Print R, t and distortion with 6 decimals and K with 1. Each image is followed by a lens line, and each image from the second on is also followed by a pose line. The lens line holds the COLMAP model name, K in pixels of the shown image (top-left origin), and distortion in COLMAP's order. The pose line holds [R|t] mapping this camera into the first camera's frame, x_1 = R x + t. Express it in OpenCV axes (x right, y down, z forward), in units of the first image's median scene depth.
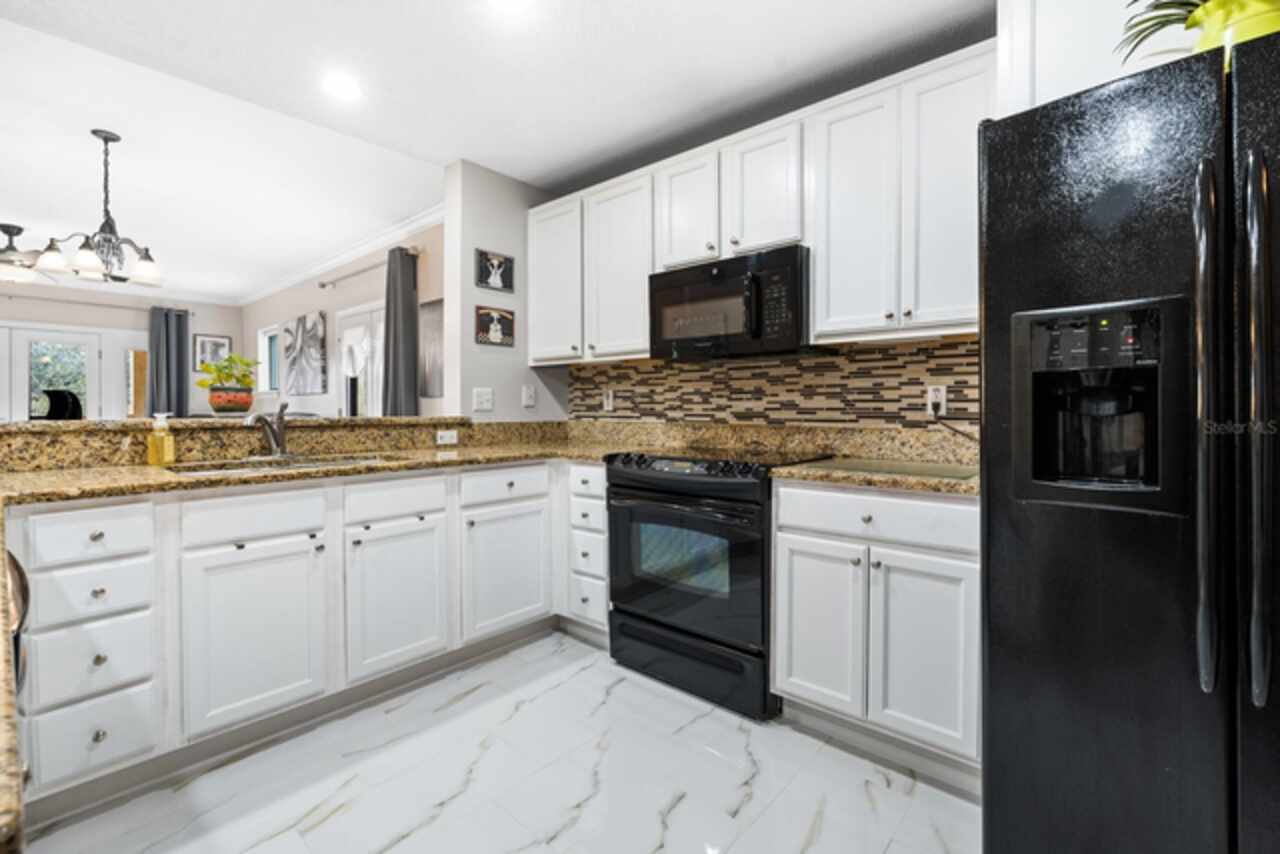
lens RADIAL K [[566.7, 0, 627.3], [0, 566.7, 402.8], [0, 0, 1]] dist [-0.001976, 0.001251]
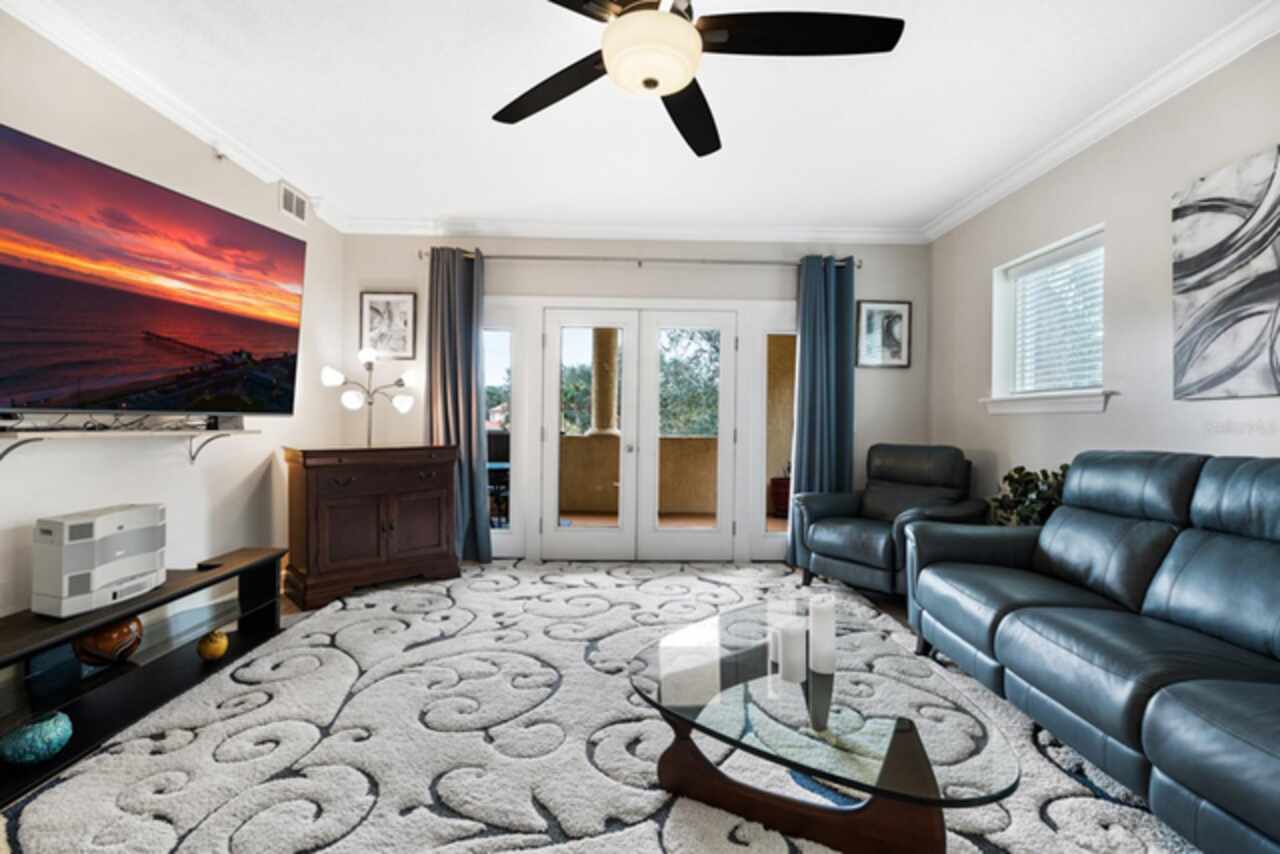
lens RADIAL K [[566.7, 0, 637.5], [0, 566.7, 422.3], [0, 0, 1]] dist [-0.001976, 0.001251]
pose [[0.680188, 0.004195, -0.733026, -0.517485], [-0.006083, 0.999981, 0.000078, 0.002961], [0.733013, 0.004406, 0.680201, 0.468722]]
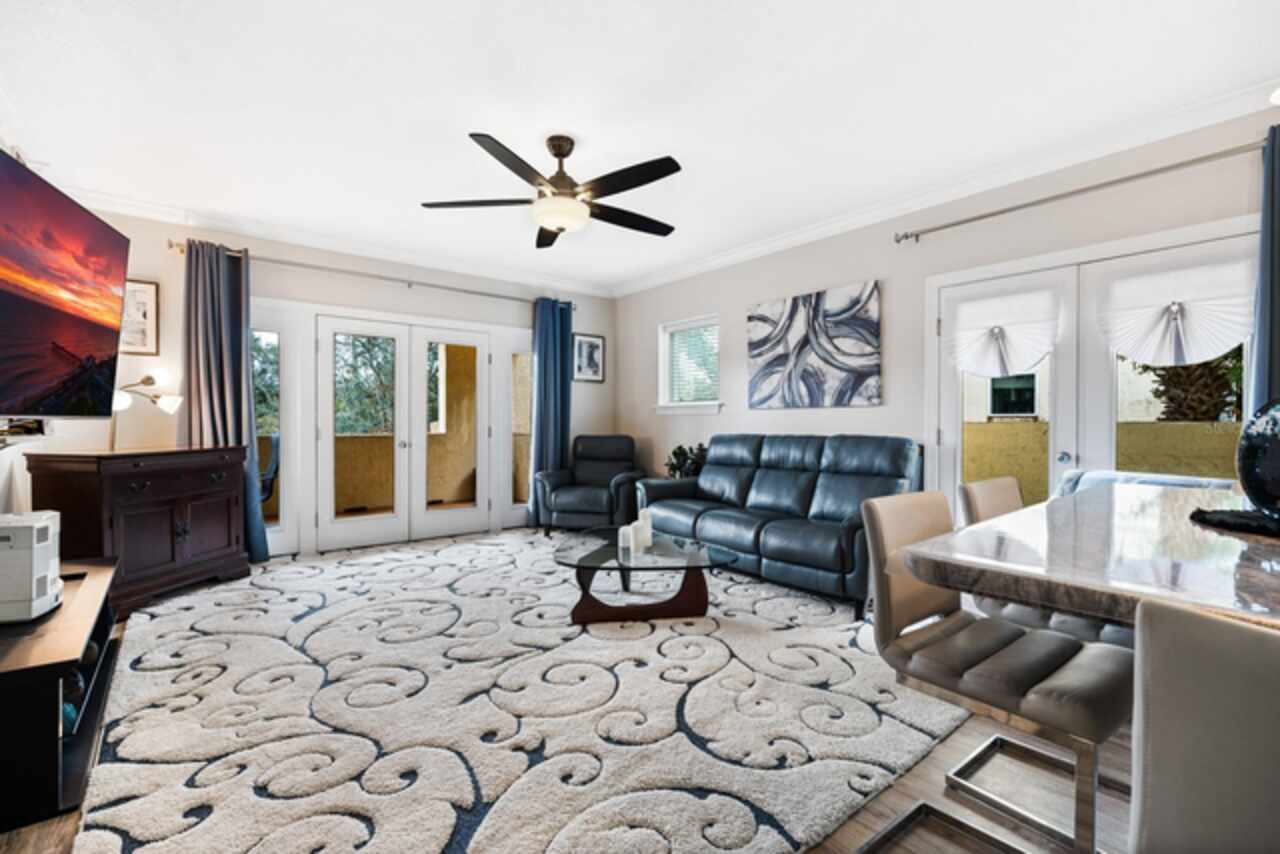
lens RADIAL K [[566.7, 0, 645.3], [0, 566.7, 424.3], [0, 0, 1]] dist [-0.001976, 0.001251]
pose [[0.987145, 0.000825, -0.159827, -0.559055], [0.000502, 0.999966, 0.008260, 0.000403], [0.159828, -0.008234, 0.987110, 0.240988]]
